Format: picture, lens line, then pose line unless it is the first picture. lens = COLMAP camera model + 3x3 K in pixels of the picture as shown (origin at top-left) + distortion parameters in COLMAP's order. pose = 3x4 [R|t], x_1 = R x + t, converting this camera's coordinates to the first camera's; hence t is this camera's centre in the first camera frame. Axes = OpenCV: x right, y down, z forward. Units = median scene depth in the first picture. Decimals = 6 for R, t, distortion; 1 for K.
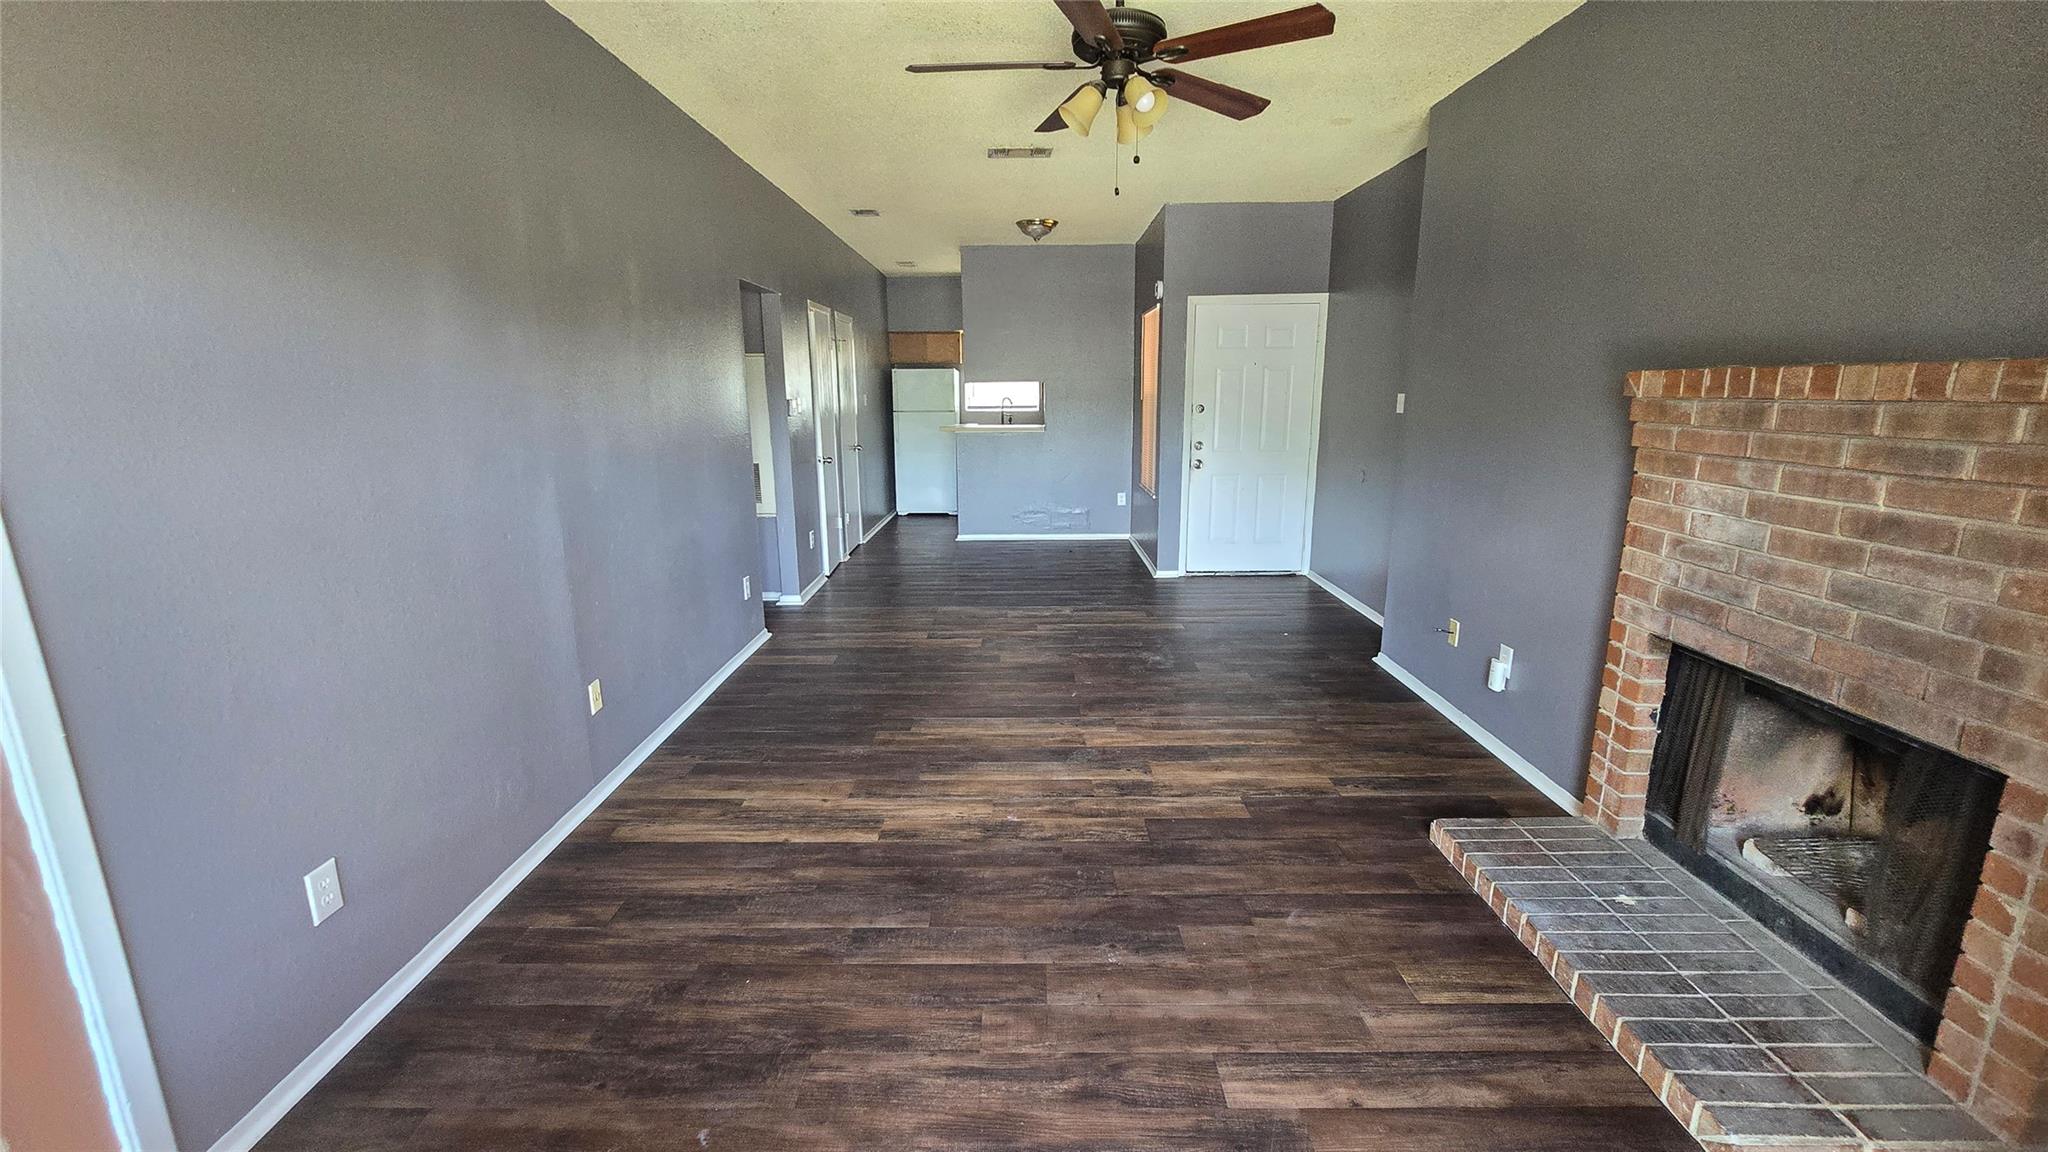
lens RADIAL K [[840.0, 0, 1018.7], [0, 840.0, 573.8], [0, 0, 1]] dist [-0.003174, 0.000504]
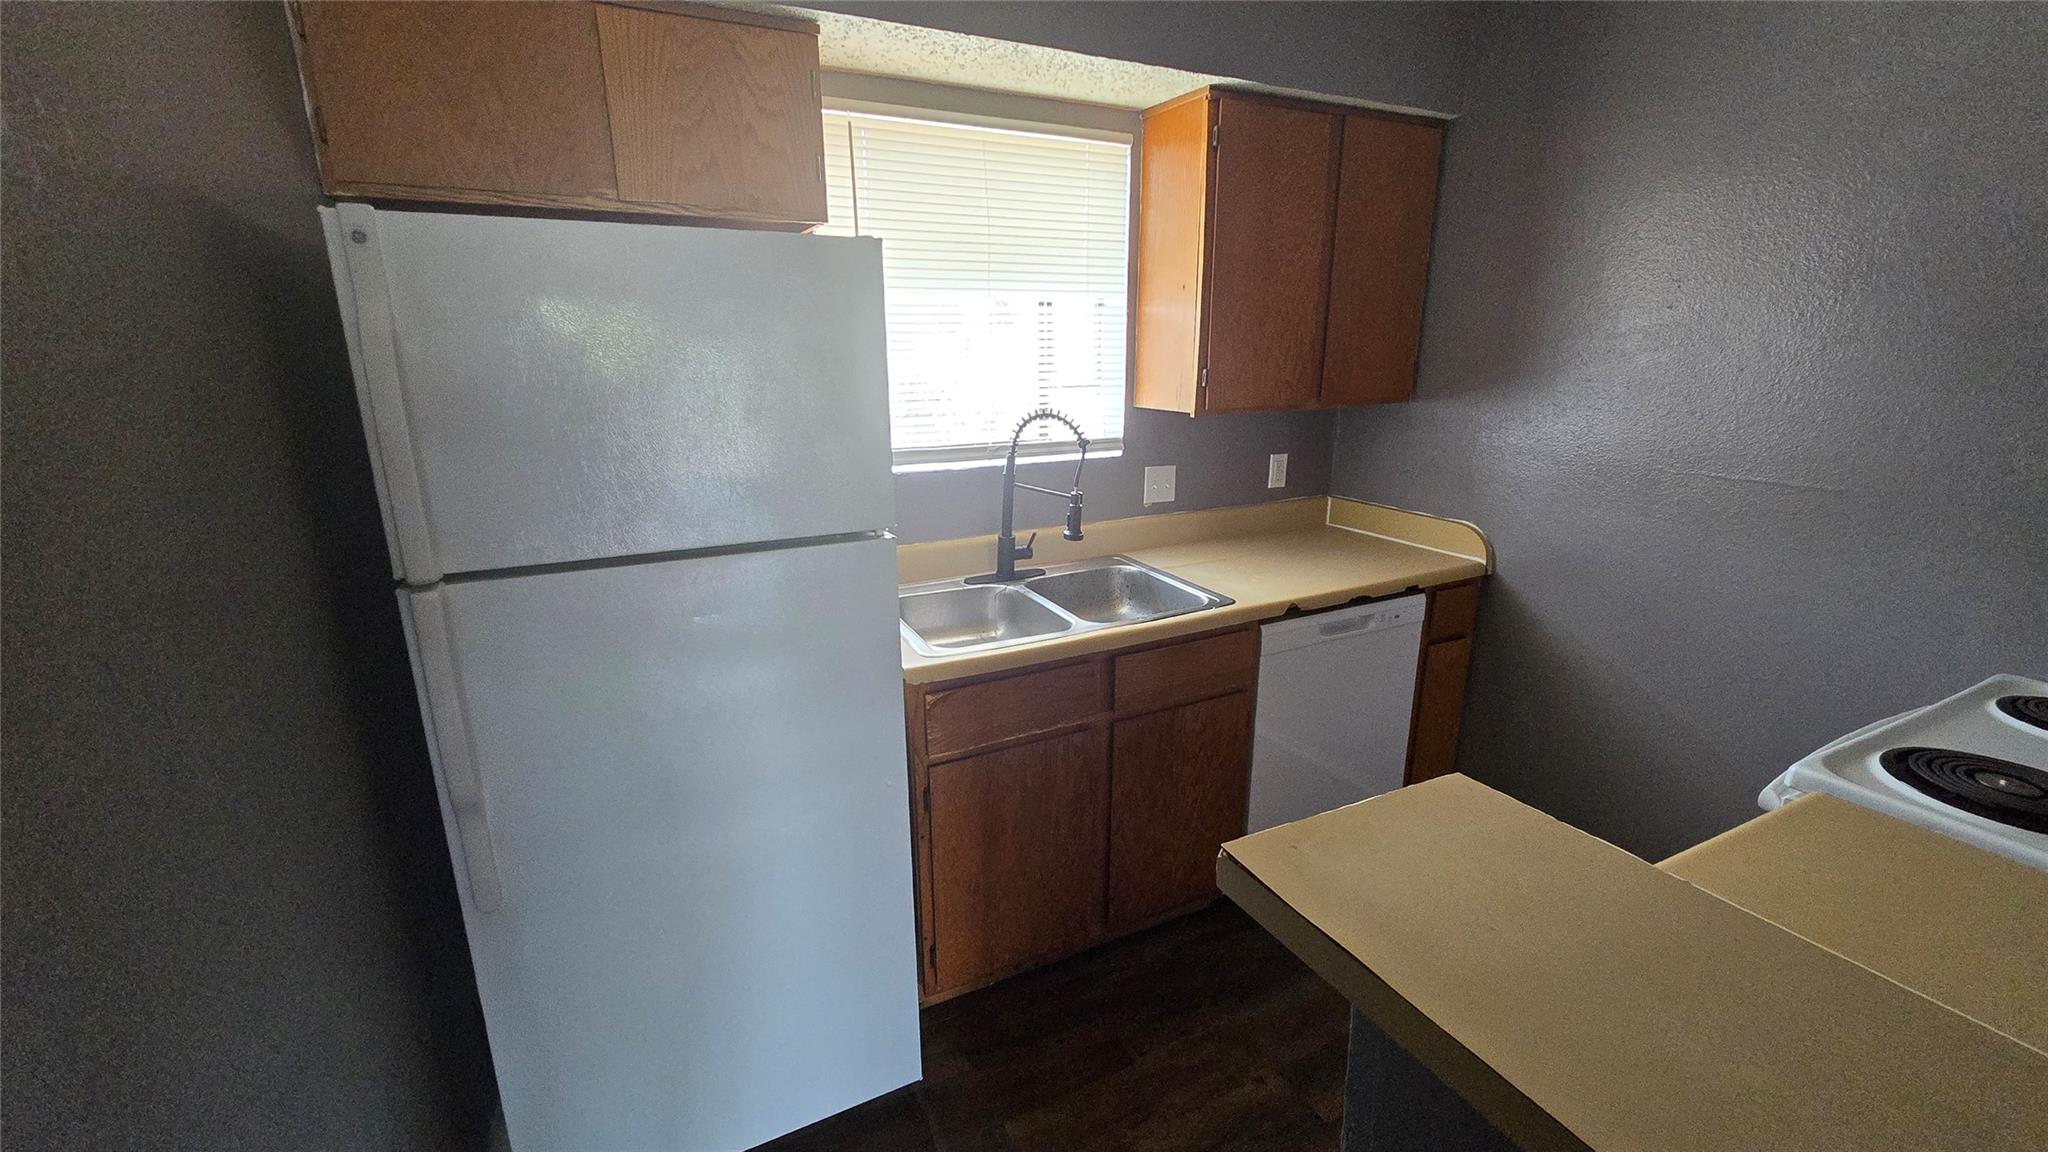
lens RADIAL K [[840.0, 0, 1018.7], [0, 840.0, 573.8], [0, 0, 1]] dist [-0.003174, 0.000504]
pose [[0.897303, -0.112789, 0.426761, -0.124439], [0.093181, 0.993417, 0.066631, -0.200684], [-0.431467, -0.020023, 0.901906, 0.883951]]
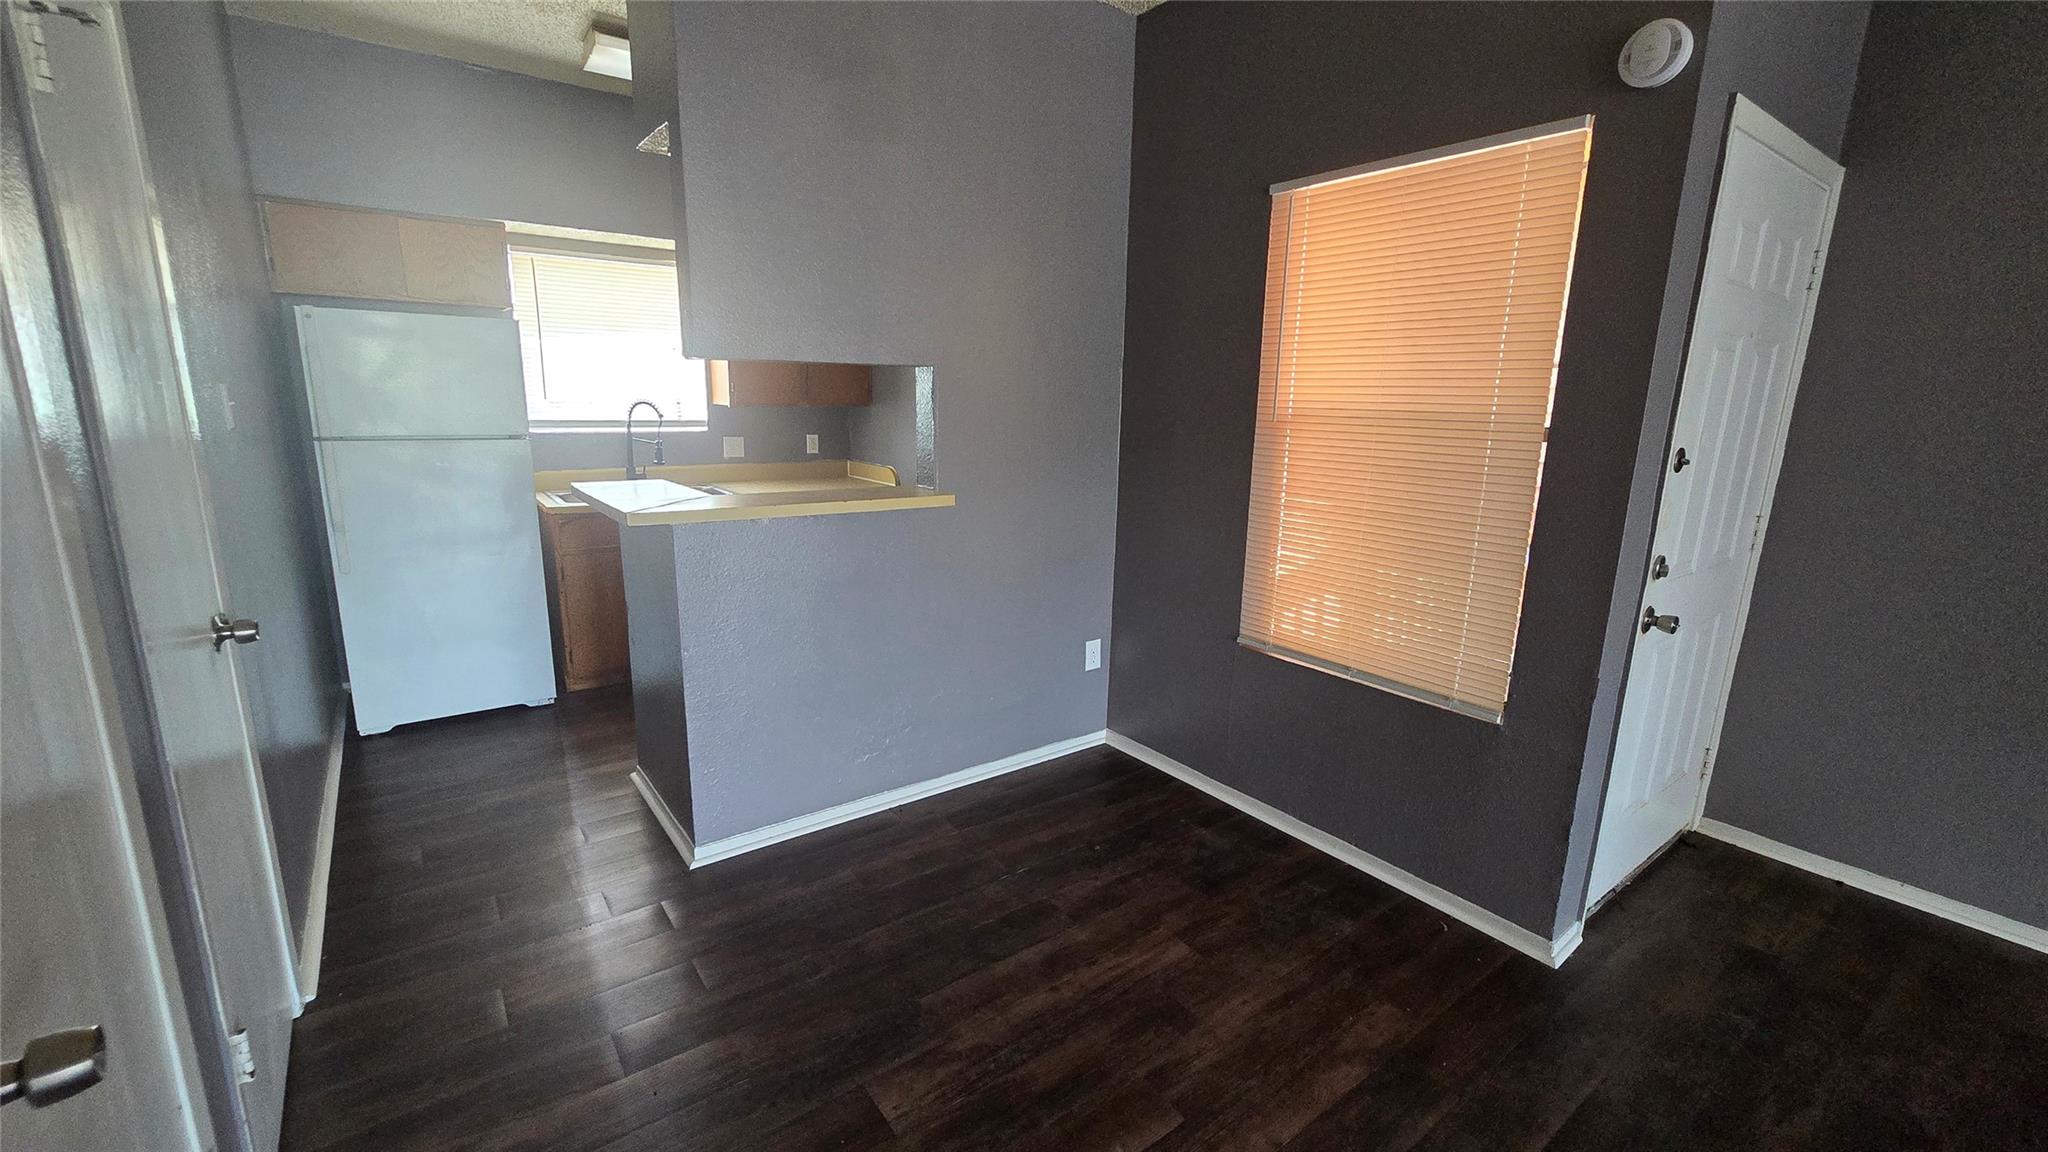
lens RADIAL K [[840.0, 0, 1018.7], [0, 840.0, 573.8], [0, 0, 1]] dist [-0.003174, 0.000504]
pose [[0.804293, -0.099211, 0.585892, -0.129133], [0.102489, 0.994349, 0.027683, -0.127096], [-0.585328, 0.037783, 0.809916, 0.601919]]
